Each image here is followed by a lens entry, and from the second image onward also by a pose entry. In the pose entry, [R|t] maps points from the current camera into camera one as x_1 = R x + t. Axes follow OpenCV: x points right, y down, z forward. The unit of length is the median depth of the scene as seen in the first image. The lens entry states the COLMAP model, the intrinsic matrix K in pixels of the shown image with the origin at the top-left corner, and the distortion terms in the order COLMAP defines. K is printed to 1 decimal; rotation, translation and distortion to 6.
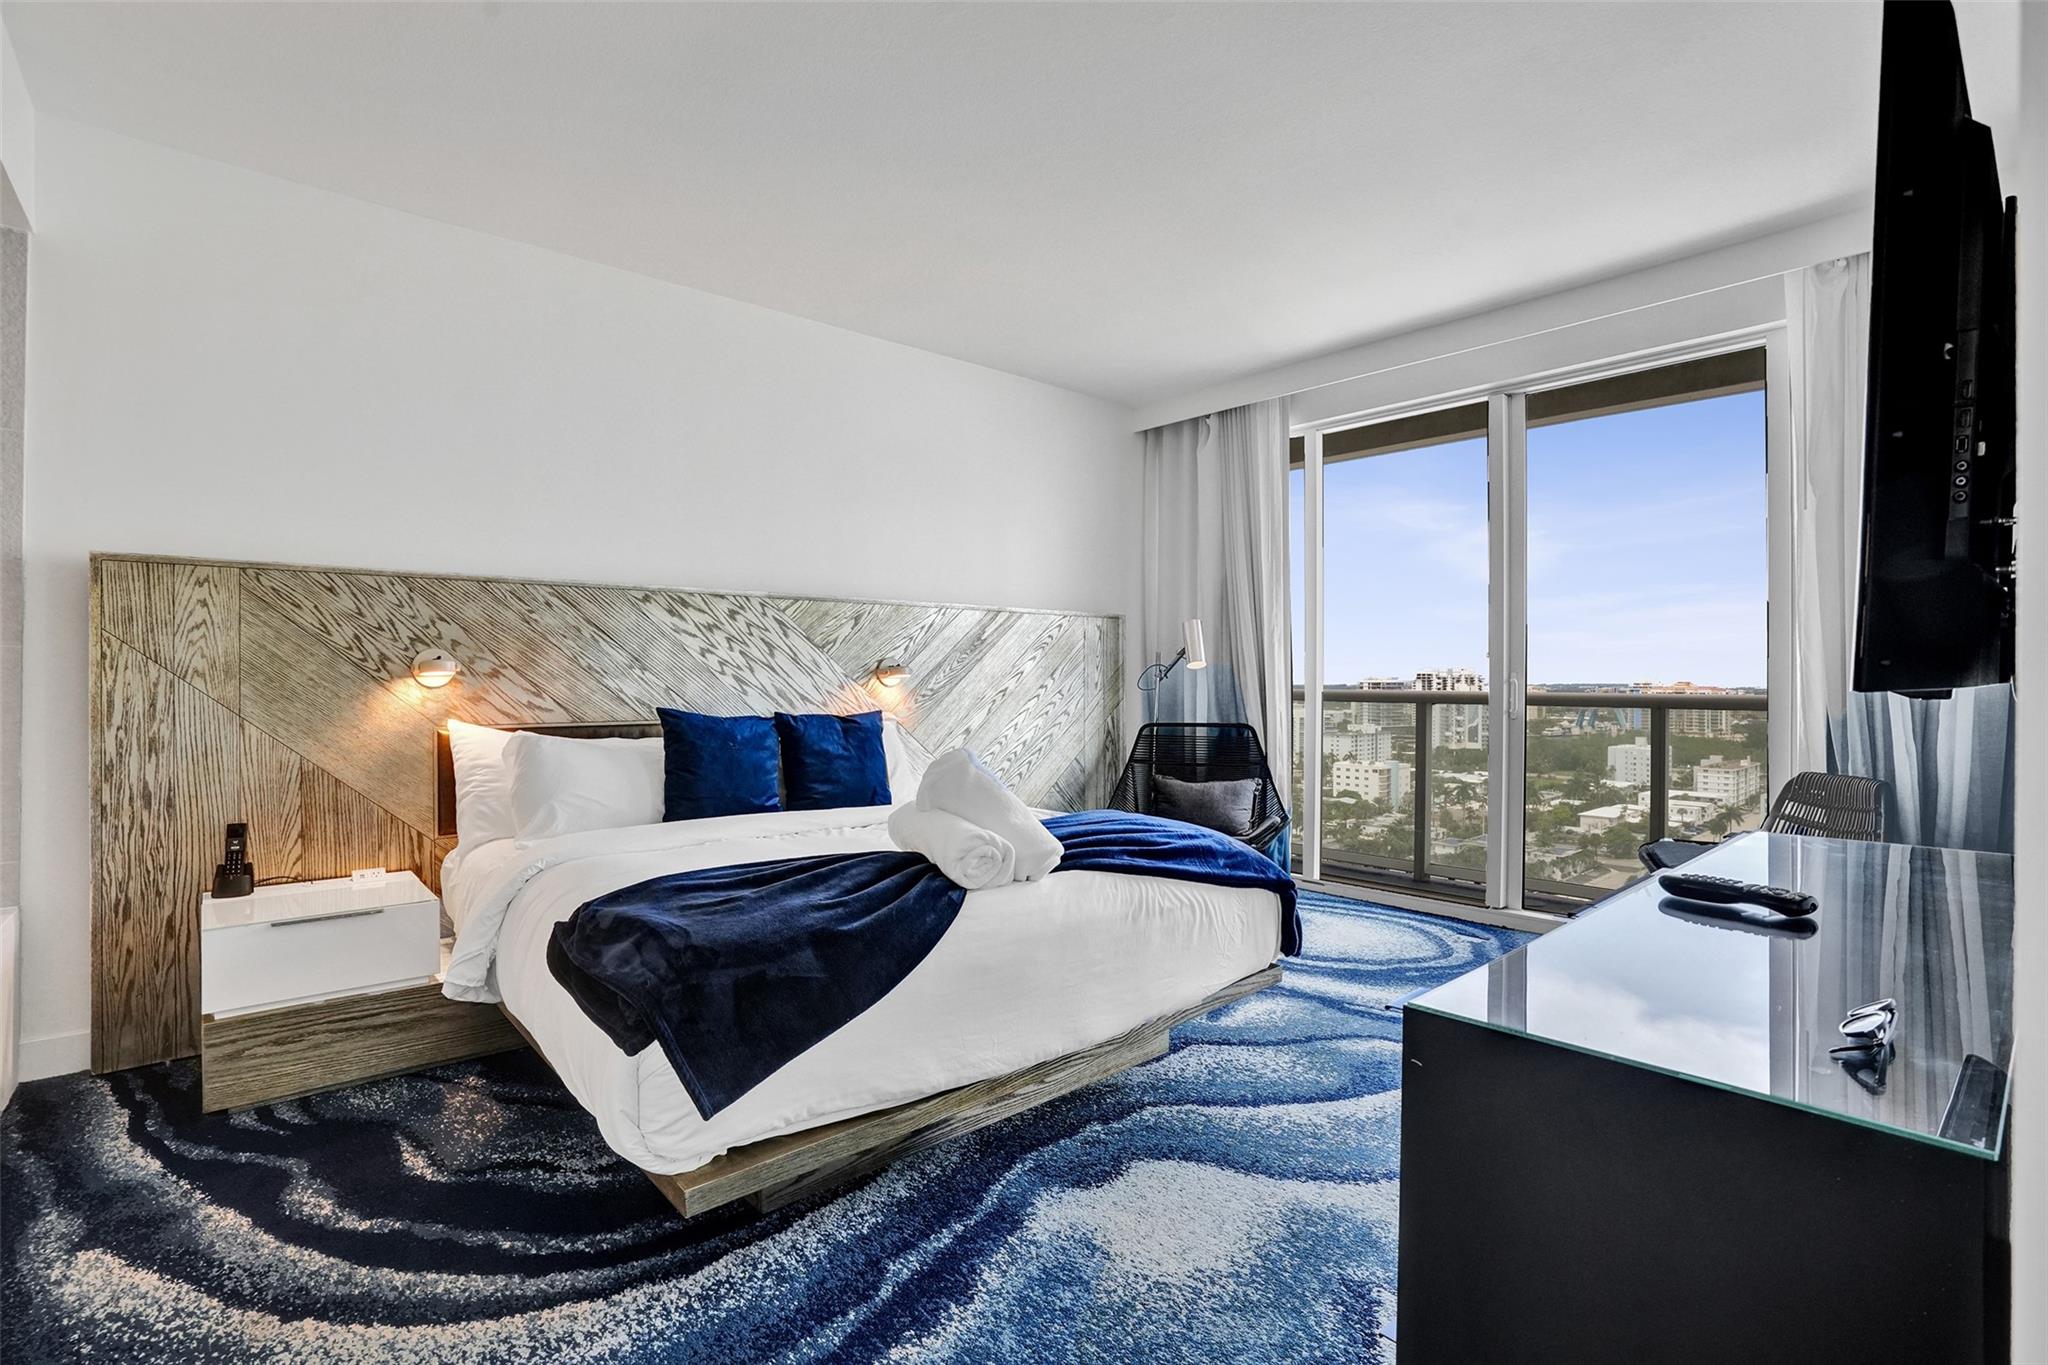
lens RADIAL K [[936.4, 0, 1012.9], [0, 936.4, 671.1], [0, 0, 1]] dist [-0.046523, 0.015953]
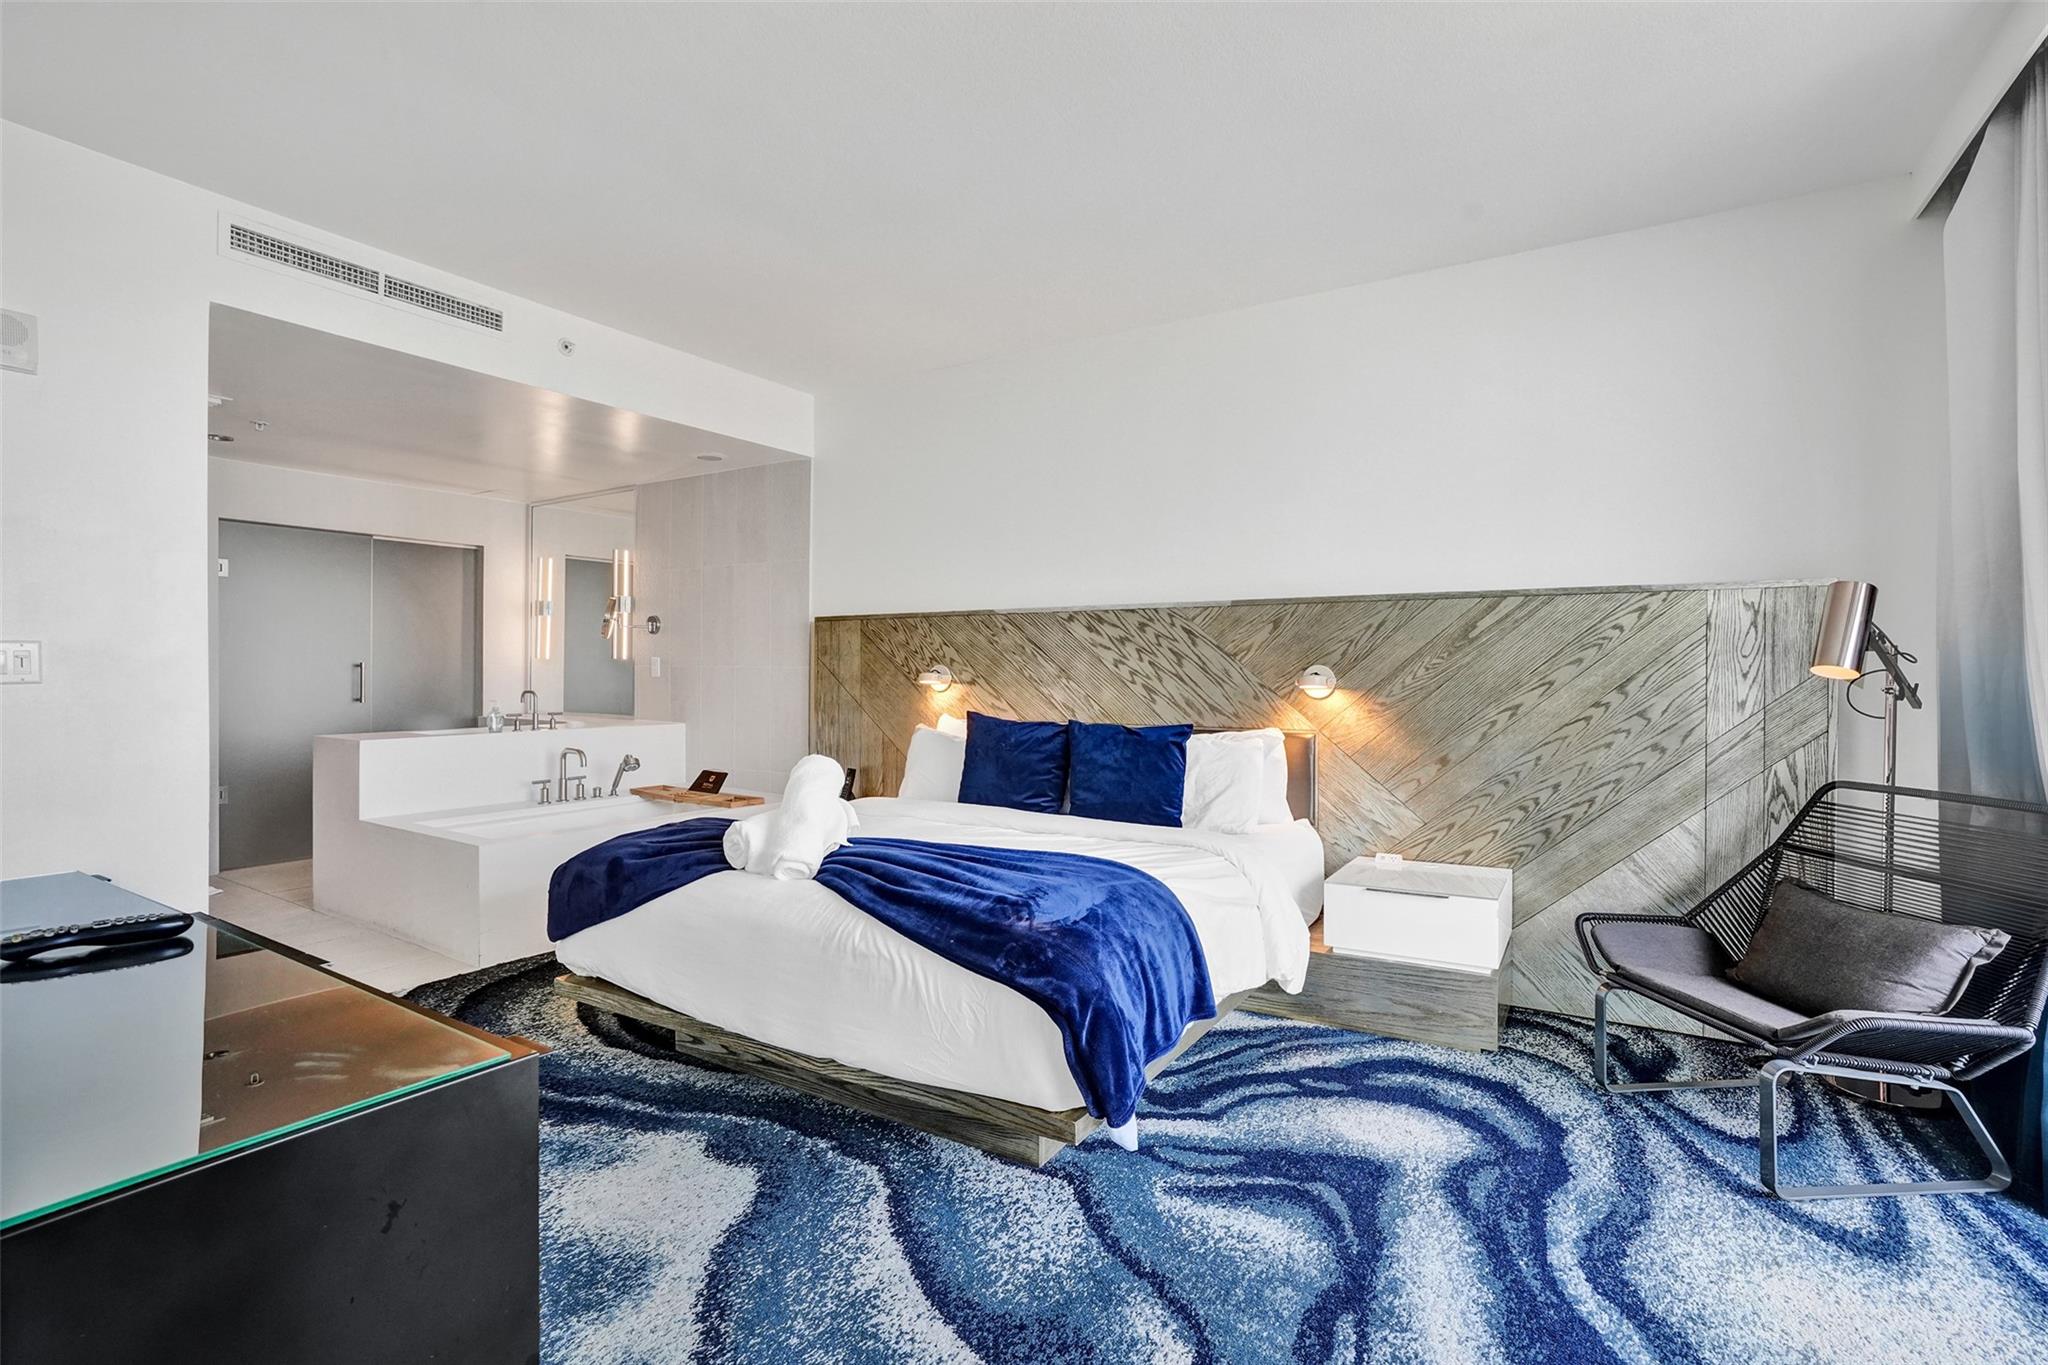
lens RADIAL K [[936.4, 0, 1018.4], [0, 936.4, 673.3], [0, 0, 1]] dist [-0.046523, 0.015953]
pose [[0.301558, 0.001256, -0.953447, 0.792971], [0.003295, 0.999992, 0.002359, -0.013196], [0.953442, -0.003853, 0.301552, 0.647407]]
